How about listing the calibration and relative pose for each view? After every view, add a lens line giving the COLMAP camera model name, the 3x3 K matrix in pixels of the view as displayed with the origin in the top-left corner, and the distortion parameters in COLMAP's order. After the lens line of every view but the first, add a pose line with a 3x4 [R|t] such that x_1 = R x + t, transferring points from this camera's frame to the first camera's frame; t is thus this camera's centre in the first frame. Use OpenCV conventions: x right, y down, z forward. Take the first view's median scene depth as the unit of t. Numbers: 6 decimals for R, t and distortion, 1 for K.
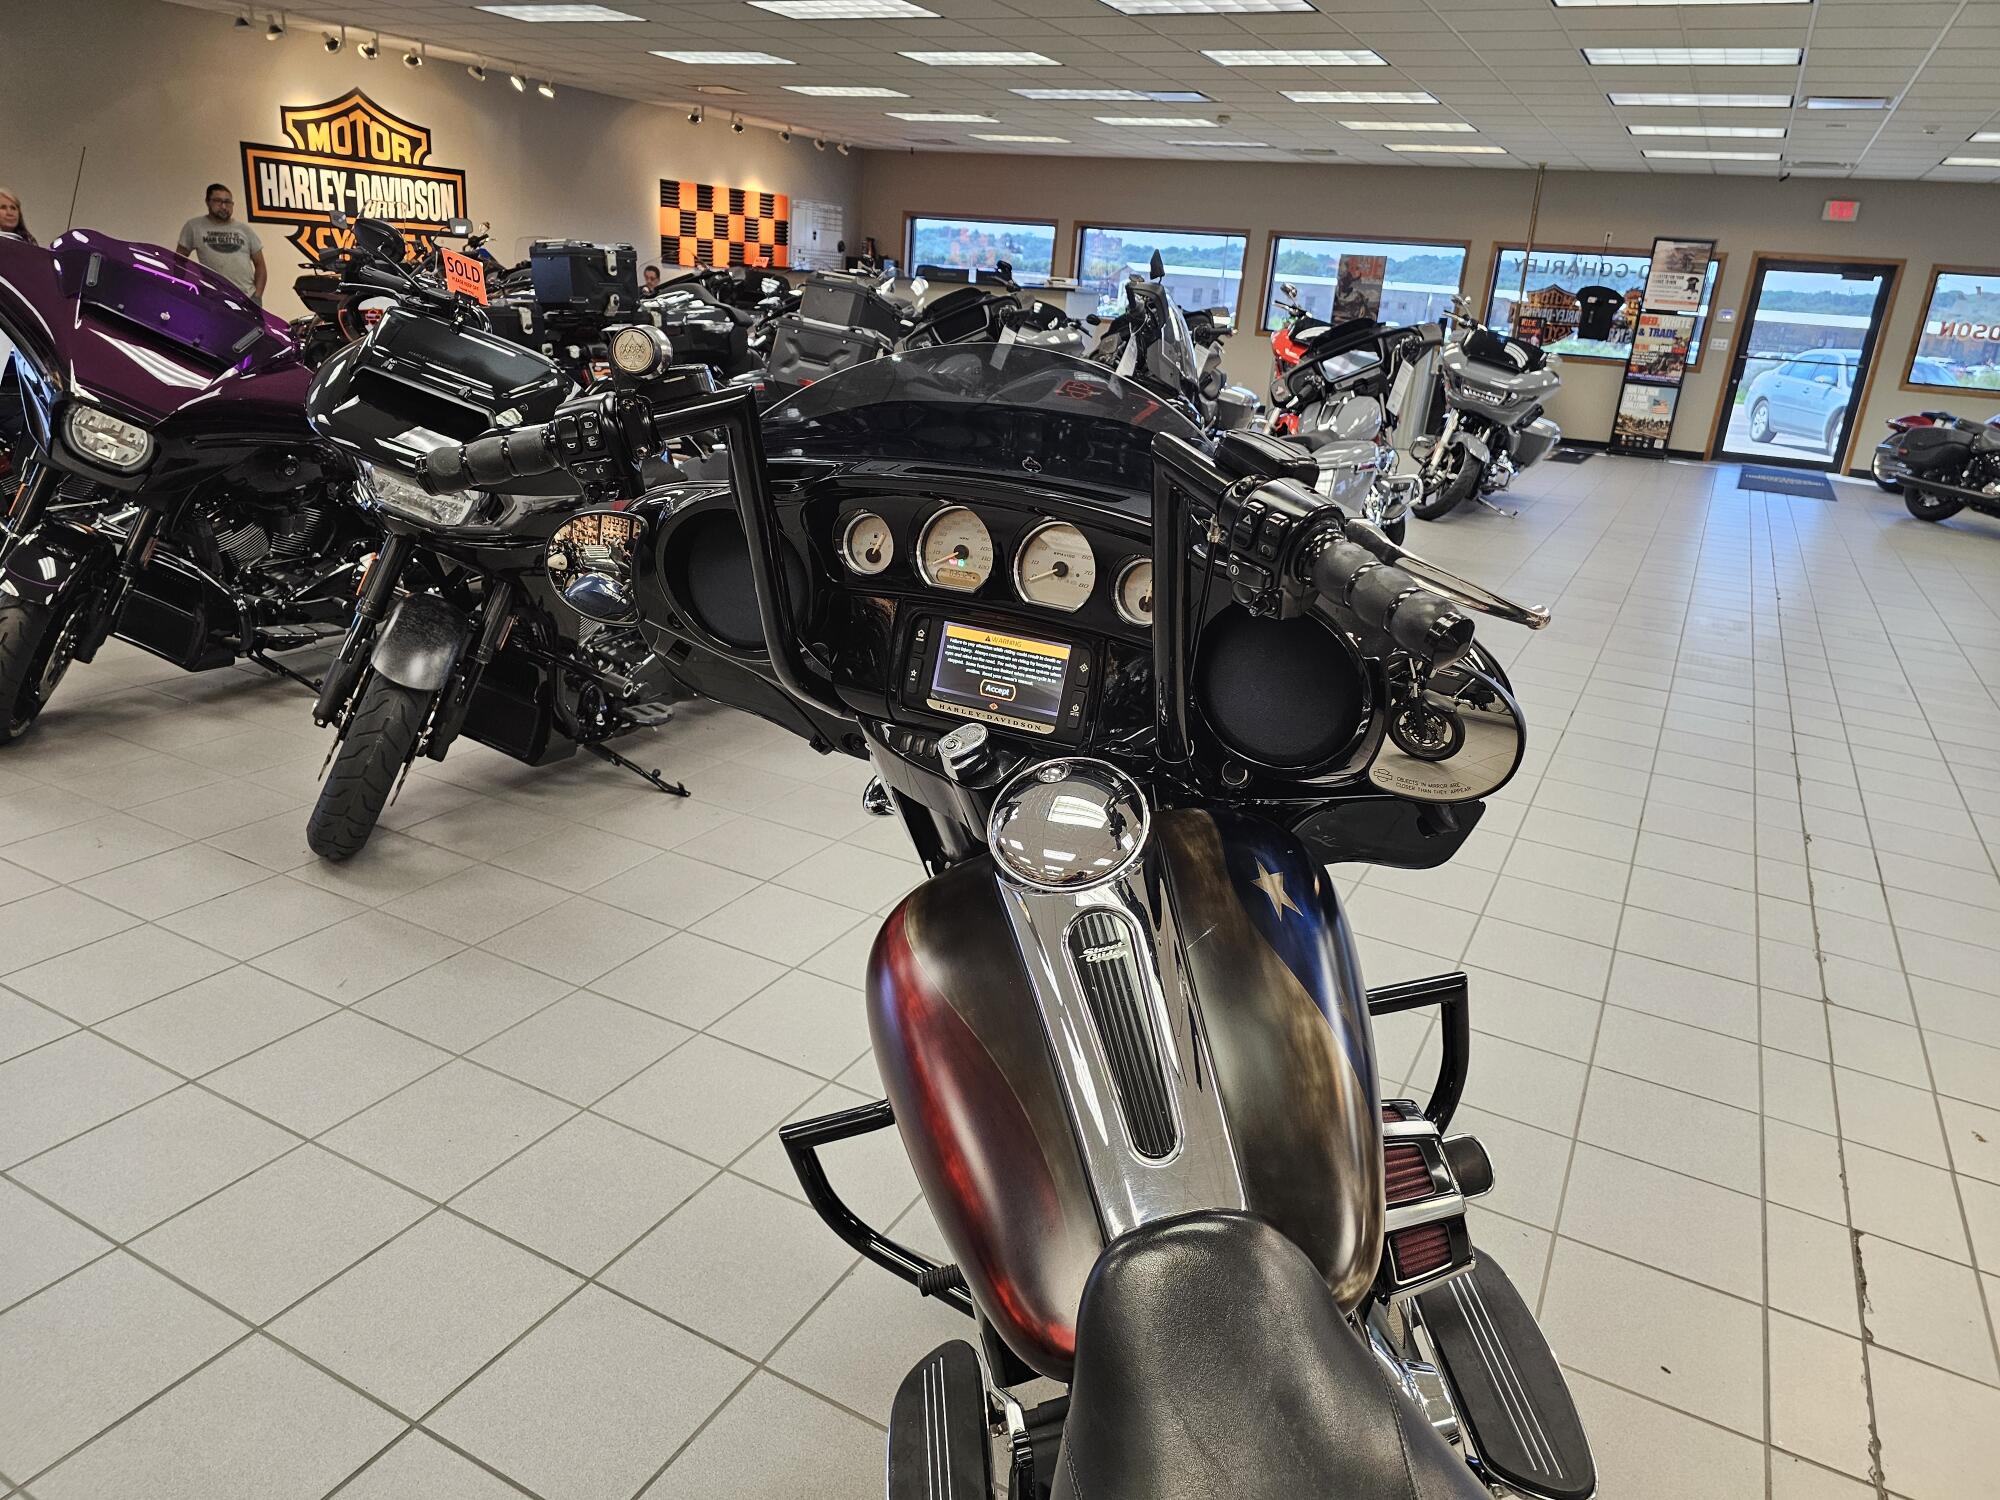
lens RADIAL K [[1359.8, 0, 995.3], [0, 1359.8, 720.0], [0, 0, 1]] dist [0.047770, -0.043520]
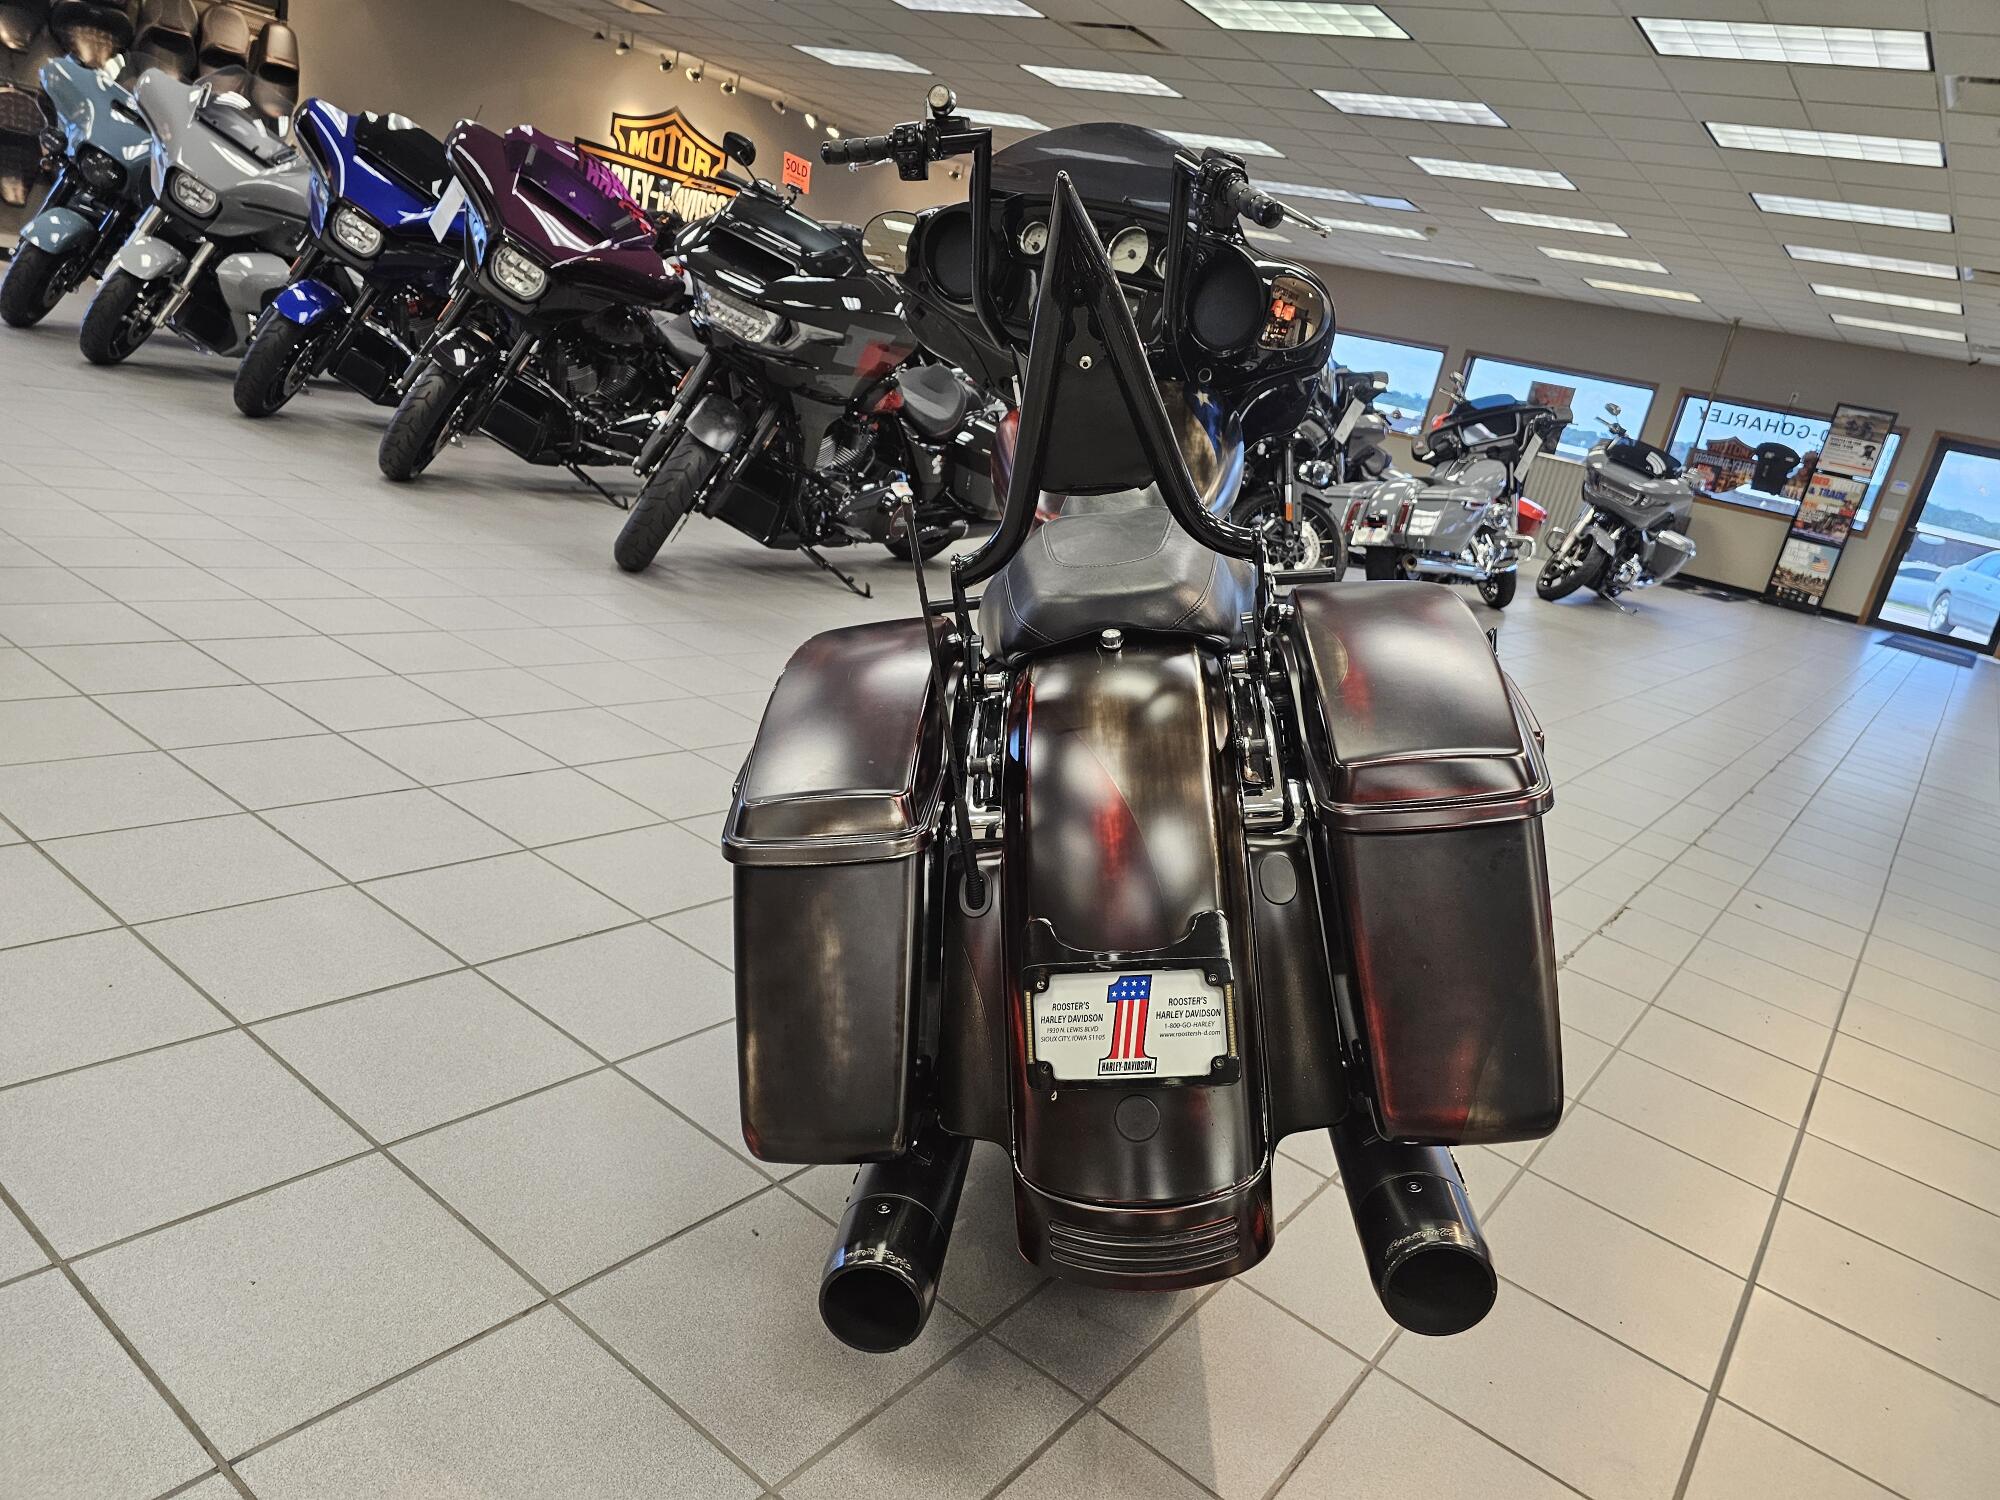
lens RADIAL K [[1362.2, 0, 1000.0], [0, 1362.2, 750.0], [0, 0, 1]] dist [0.045761, -0.042943]
pose [[0.978862, 0.174422, -0.106804, 0.019949], [-0.179487, 0.982958, -0.039736, 0.069975], [0.098053, 0.058066, 0.993486, -0.090643]]
